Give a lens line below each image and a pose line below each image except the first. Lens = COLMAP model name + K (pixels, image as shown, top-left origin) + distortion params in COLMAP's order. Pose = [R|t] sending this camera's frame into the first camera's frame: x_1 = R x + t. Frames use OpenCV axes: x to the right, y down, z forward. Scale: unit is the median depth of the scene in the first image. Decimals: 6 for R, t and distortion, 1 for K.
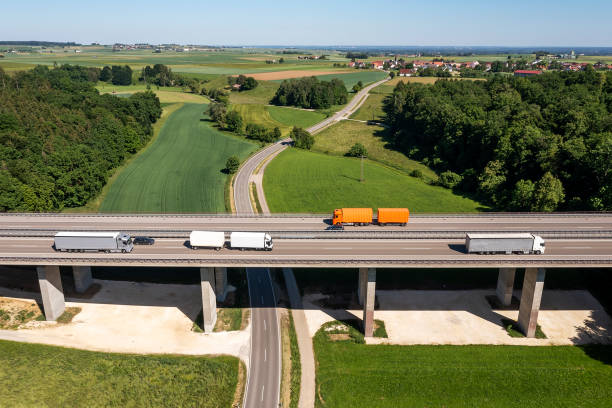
lens RADIAL K [[469.5, 0, 306.2], [0, 469.5, 205.6], [0, 0, 1]] dist [0.023816, -0.000447]
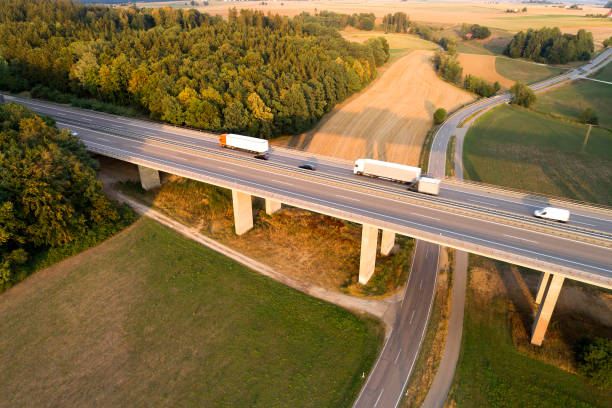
lens RADIAL K [[400.3, 0, 306.4], [0, 400.3, 206.8], [0, 0, 1]] dist [-0.004347, 0.006098]
pose [[0.873170, 0.224966, -0.432393, 0.006005], [-0.153365, 0.968863, 0.194379, -0.009016], [0.462659, -0.103412, 0.880484, 0.036626]]
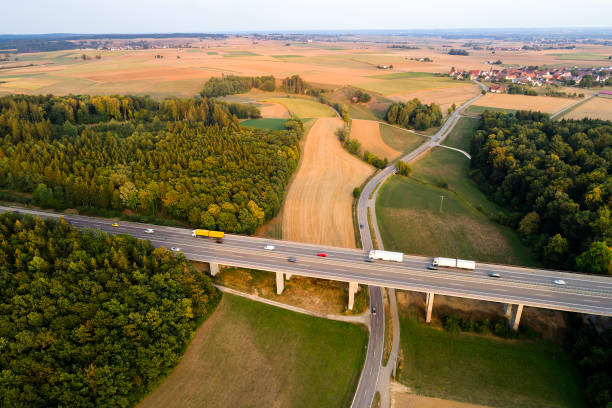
lens RADIAL K [[400.3, 0, 302.1], [0, 400.3, 202.6], [0, 0, 1]] dist [-0.004347, 0.006098]
pose [[0.968407, 0.087306, -0.233592, -0.006903], [-0.068458, 0.993798, 0.087628, -0.071715], [0.239794, -0.068868, 0.968378, -0.158479]]
